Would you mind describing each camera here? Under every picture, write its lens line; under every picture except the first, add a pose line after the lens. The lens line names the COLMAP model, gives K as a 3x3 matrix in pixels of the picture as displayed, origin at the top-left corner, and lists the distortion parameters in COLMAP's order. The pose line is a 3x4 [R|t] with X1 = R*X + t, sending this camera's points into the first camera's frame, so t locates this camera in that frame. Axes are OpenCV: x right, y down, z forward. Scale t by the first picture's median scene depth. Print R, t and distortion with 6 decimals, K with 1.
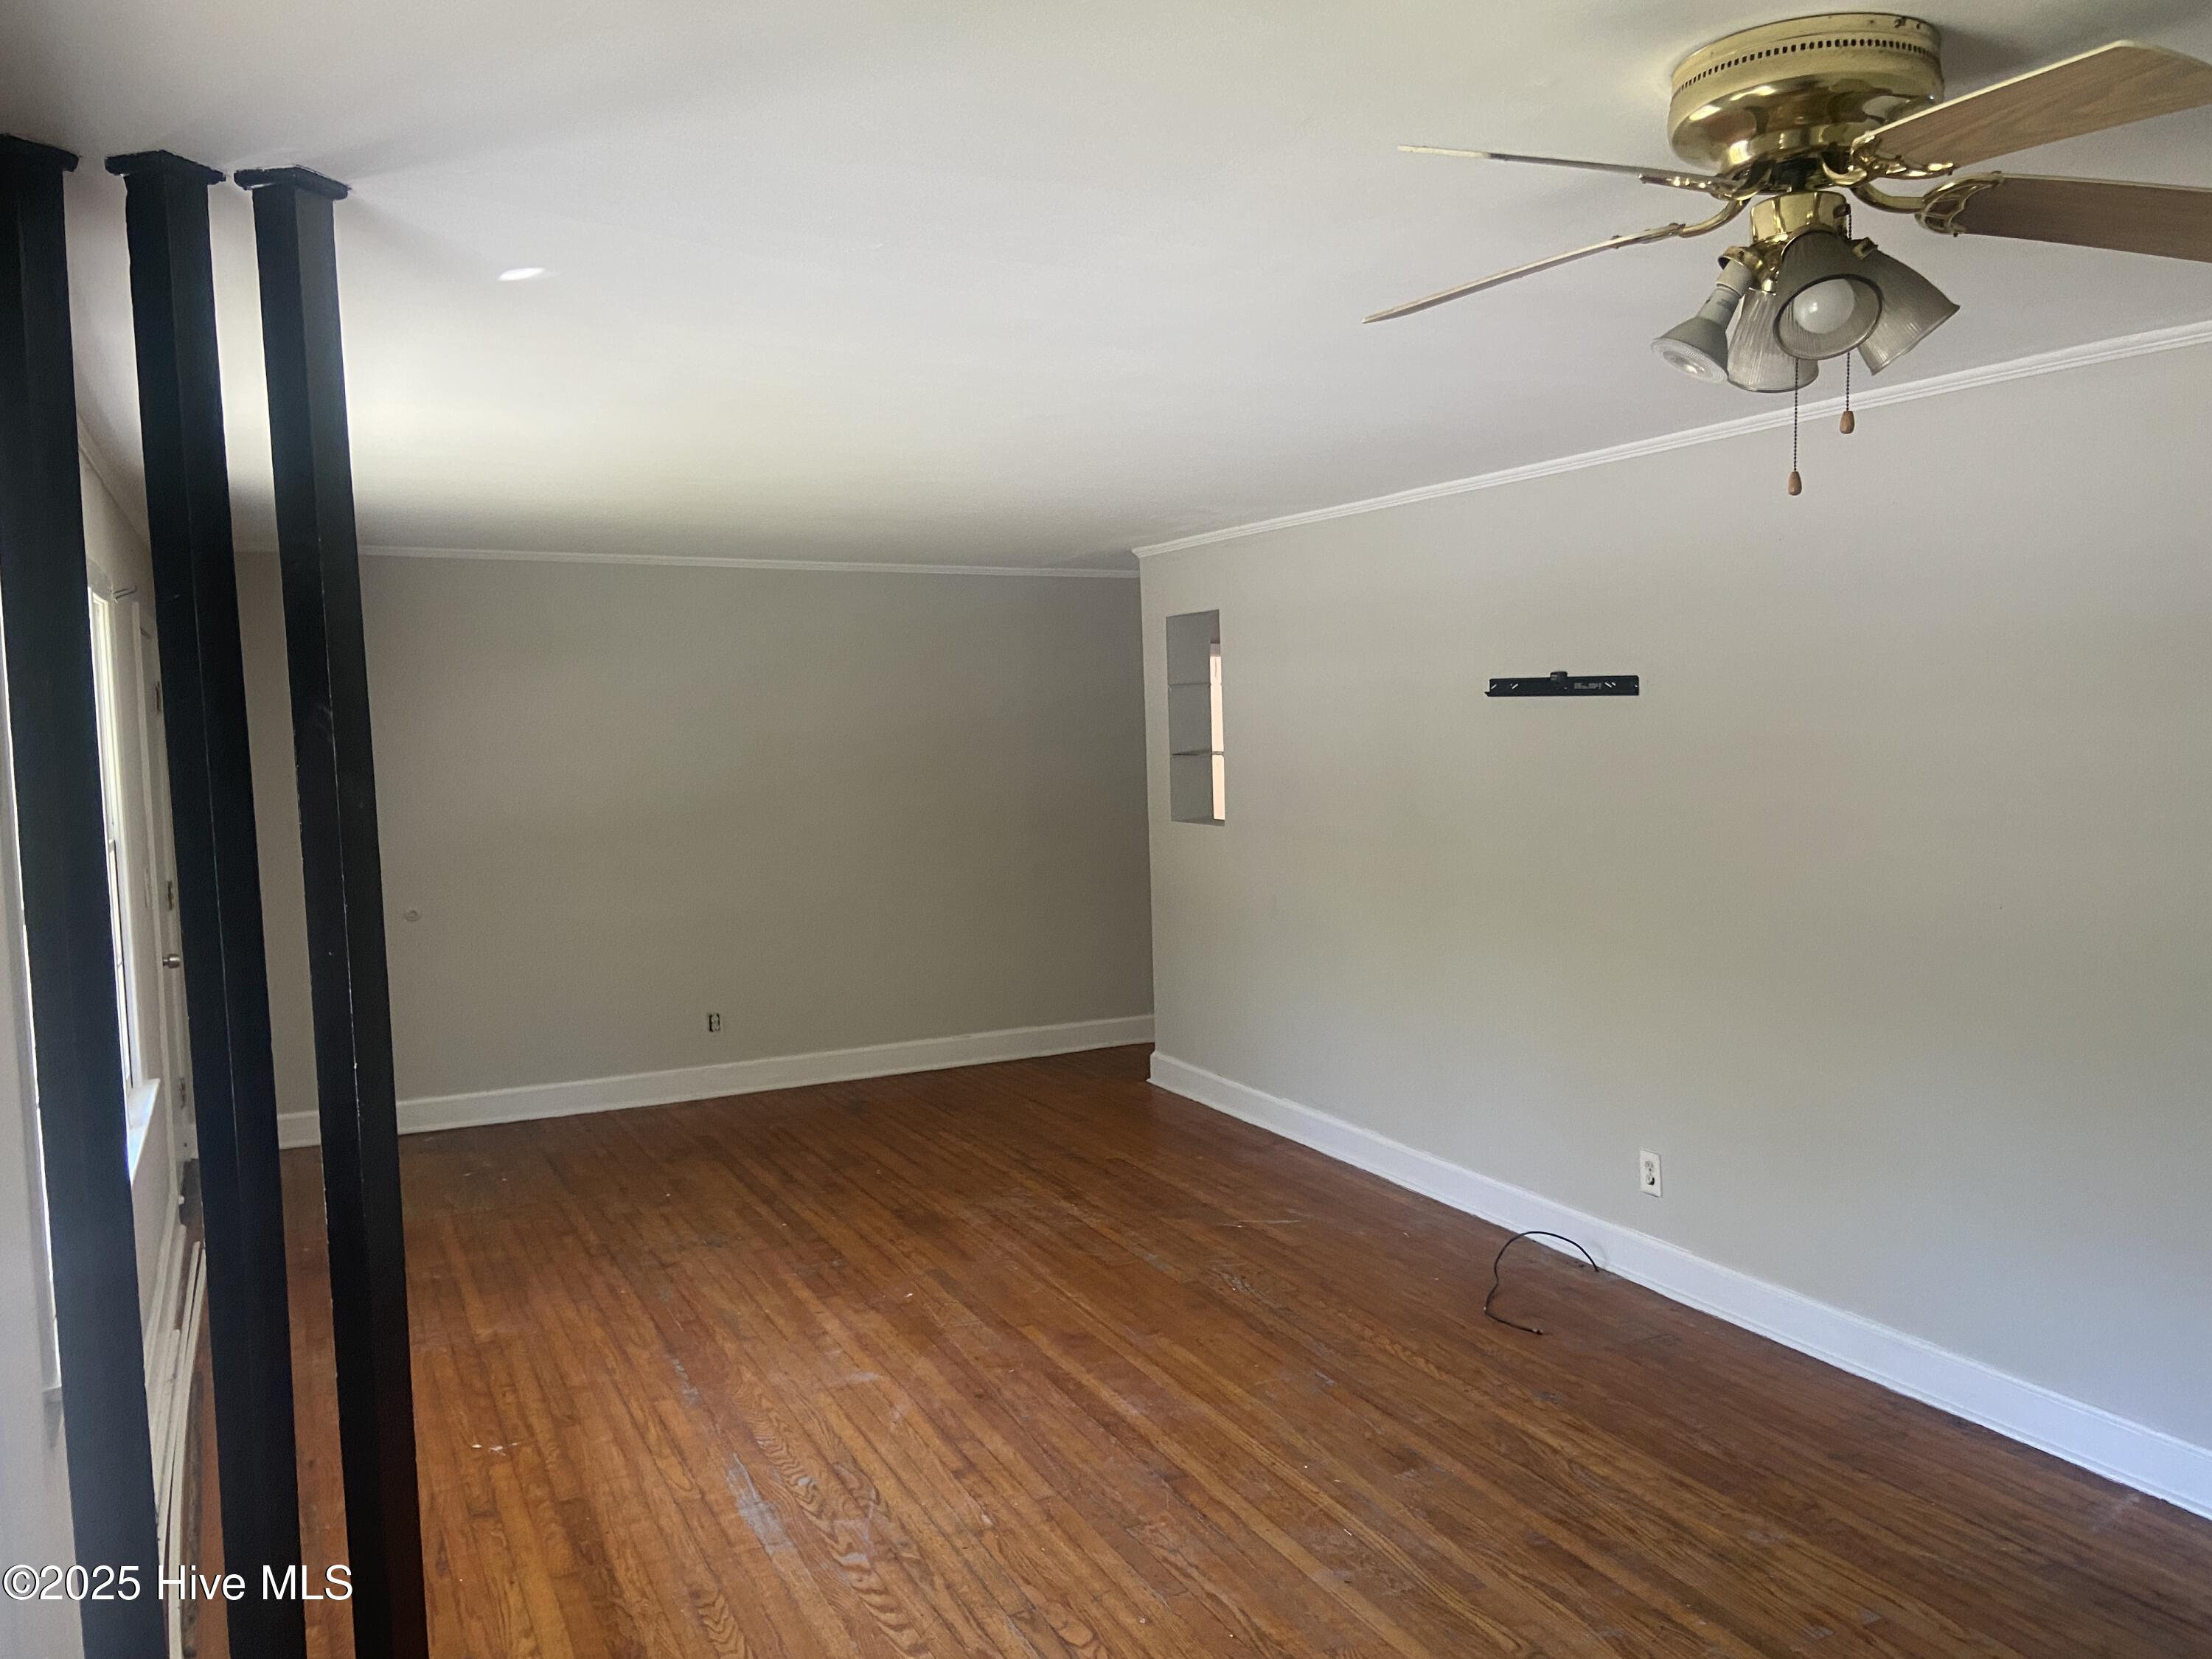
lens RADIAL K [[1656.0, 0, 1146.3], [0, 1656.0, 797.2], [0, 0, 1]] dist [0.062431, -0.101791]
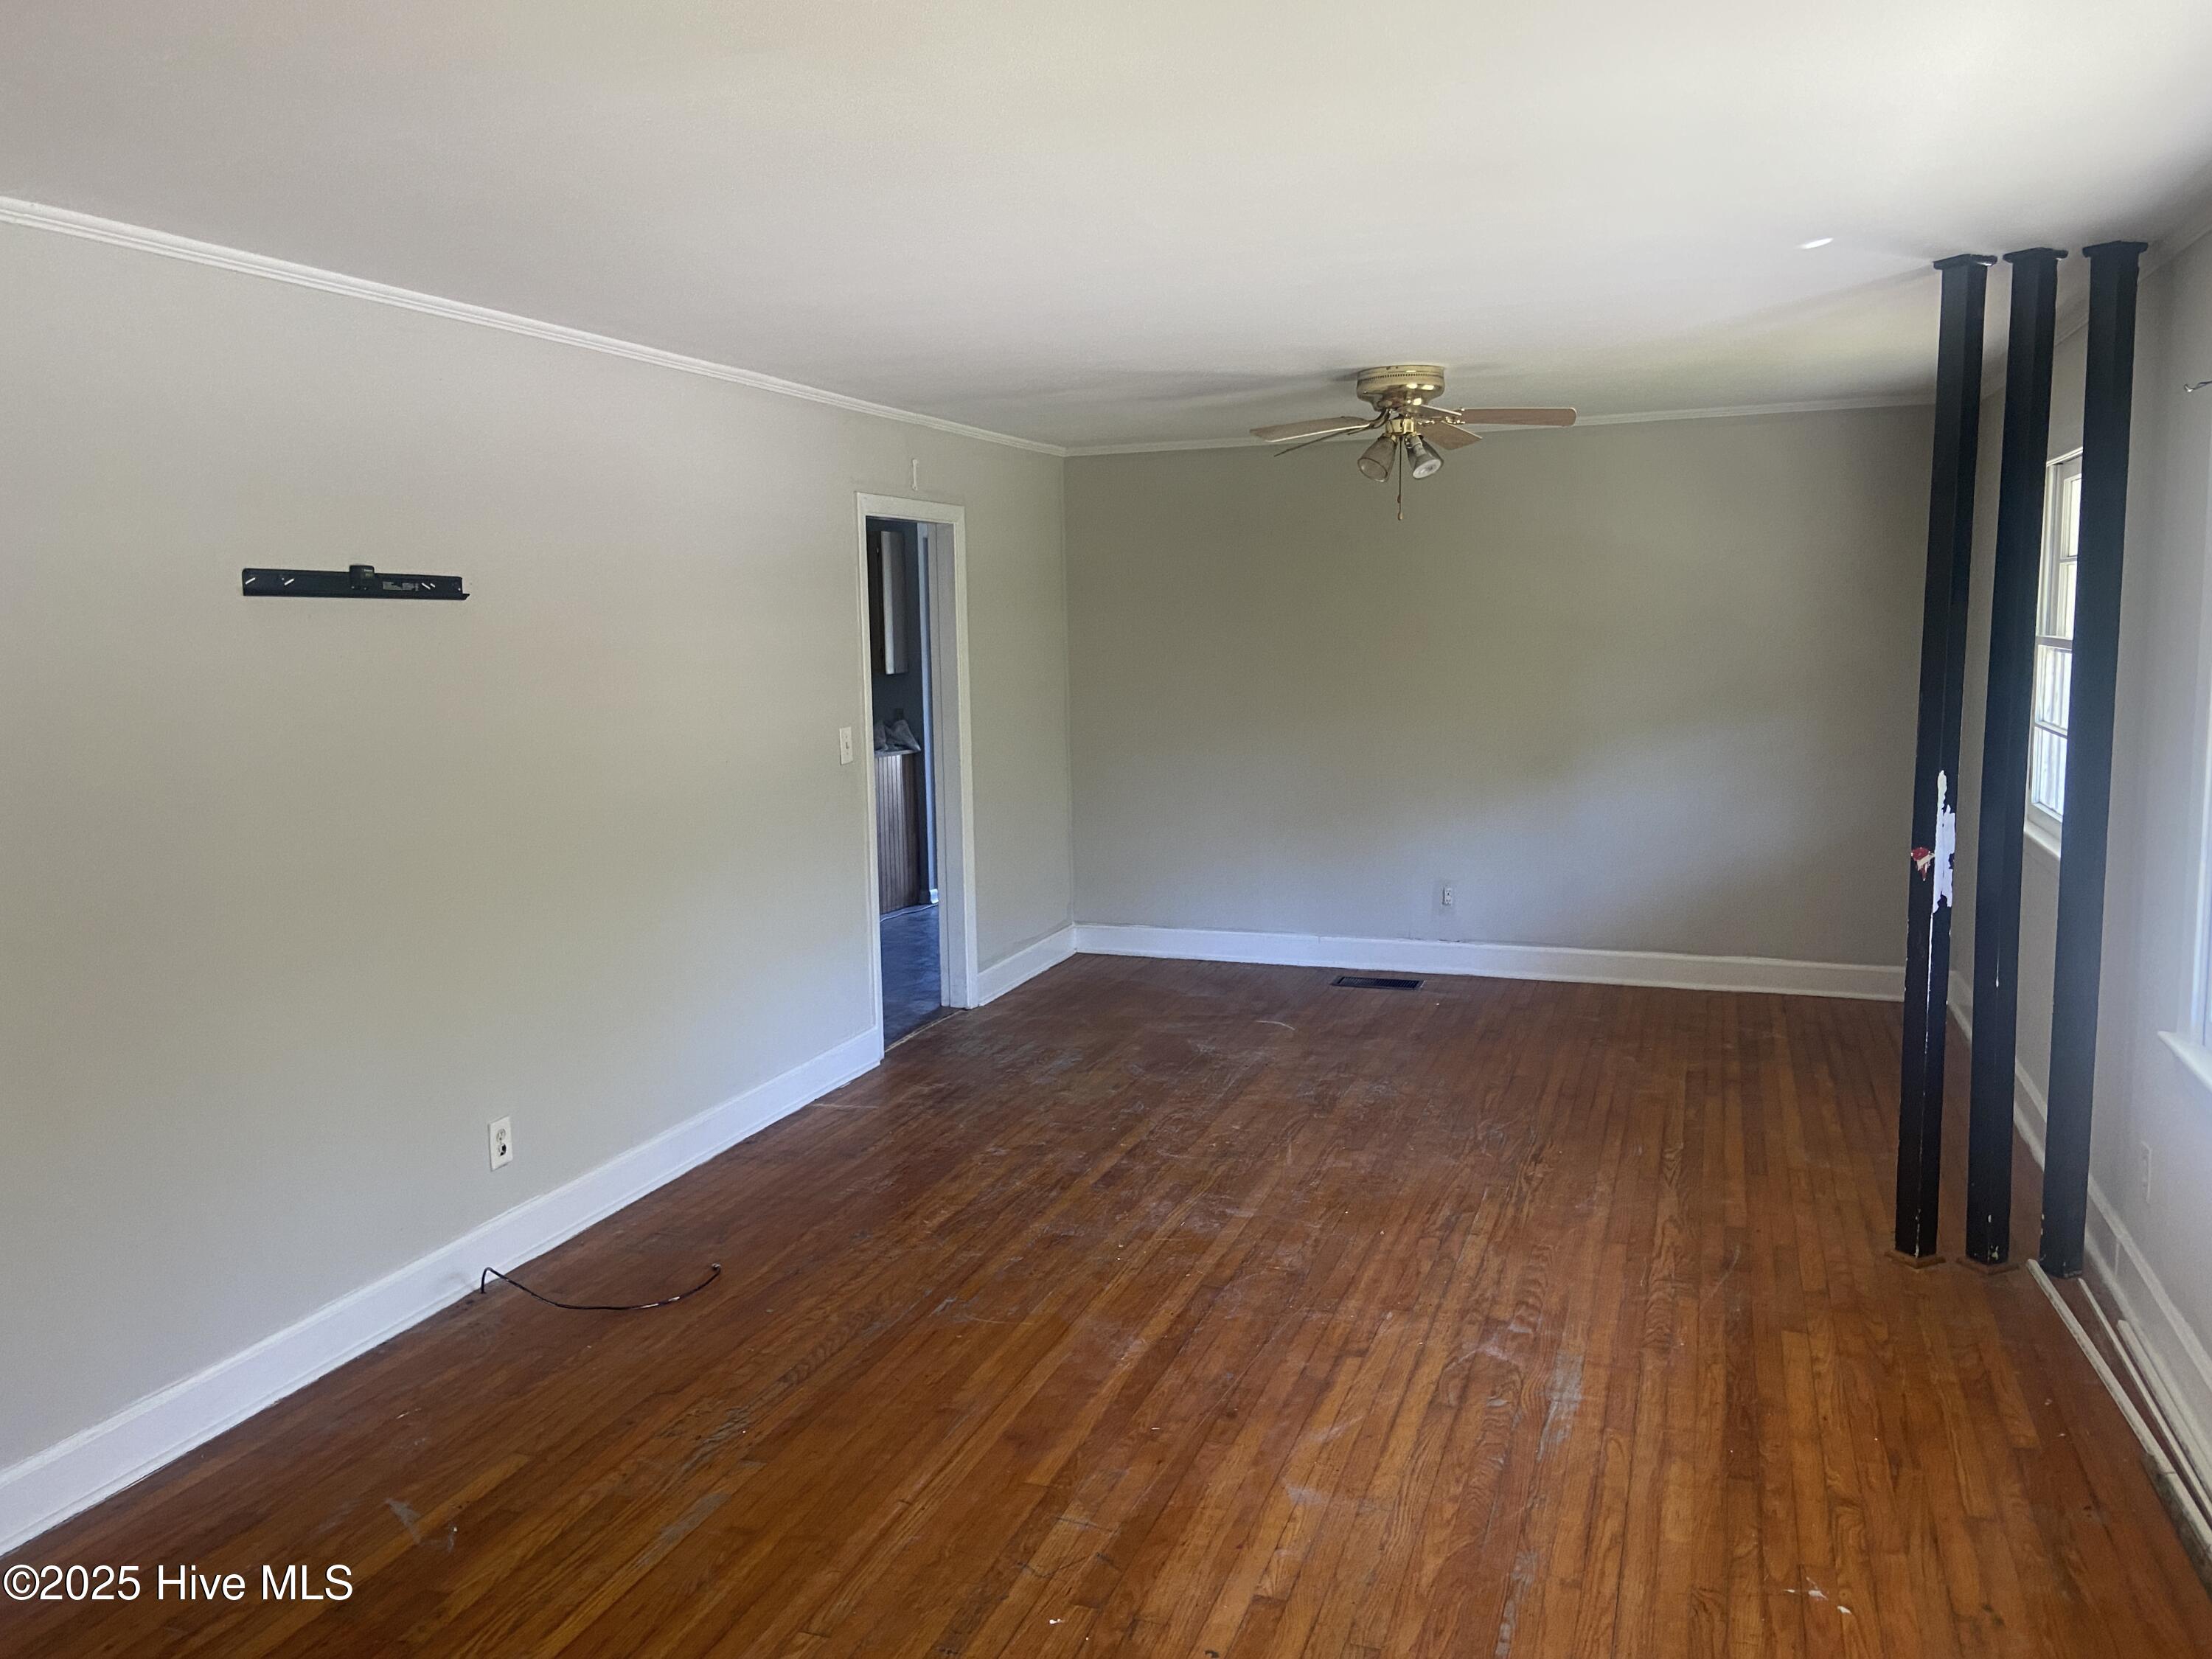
lens RADIAL K [[1656.0, 0, 1092.5], [0, 1656.0, 821.7], [0, 0, 1]] dist [0.062431, -0.101791]
pose [[-0.668184, -0.060295, 0.741549, -0.690535], [0.077948, 0.985552, 0.150371, -0.064121], [-0.739901, 0.158278, -0.653830, 1.643124]]
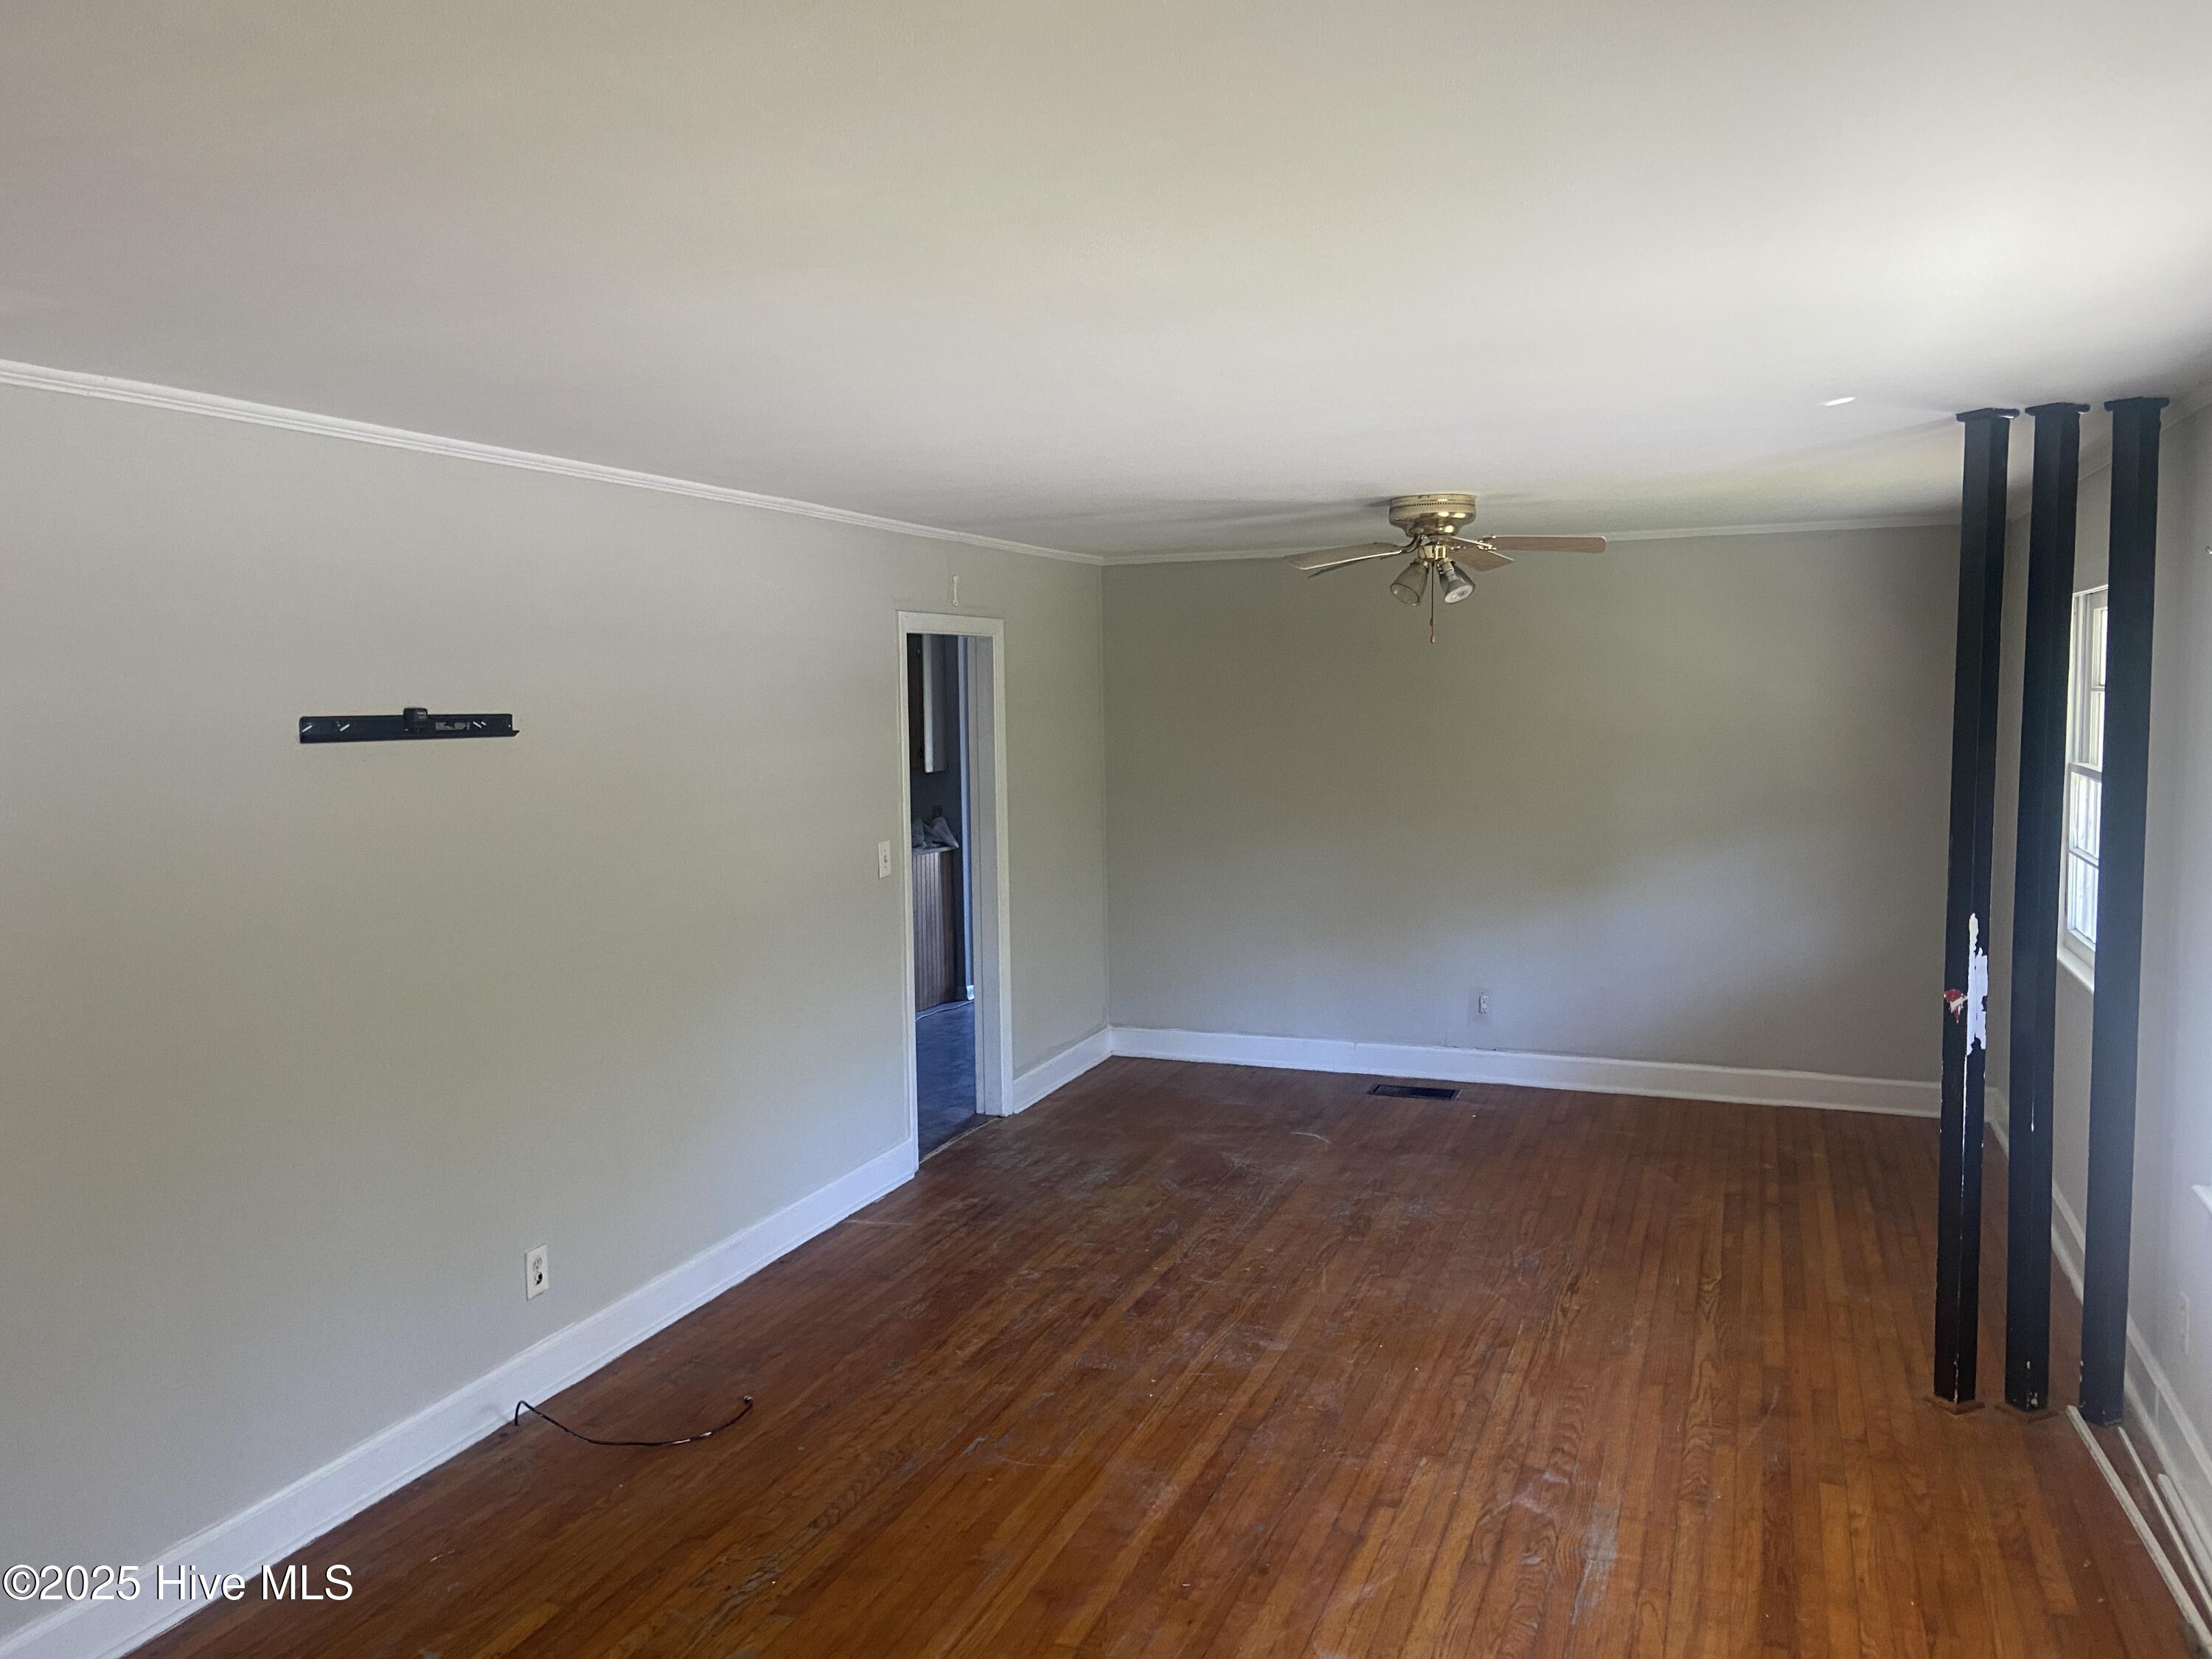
lens RADIAL K [[1656.0, 0, 1105.3], [0, 1656.0, 815.6], [0, 0, 1]] dist [0.062431, -0.101791]
pose [[-0.656700, -0.029849, 0.753561, -0.699760], [0.074596, 0.991745, 0.104291, -0.107595], [-0.750454, 0.124700, -0.649053, 1.644353]]
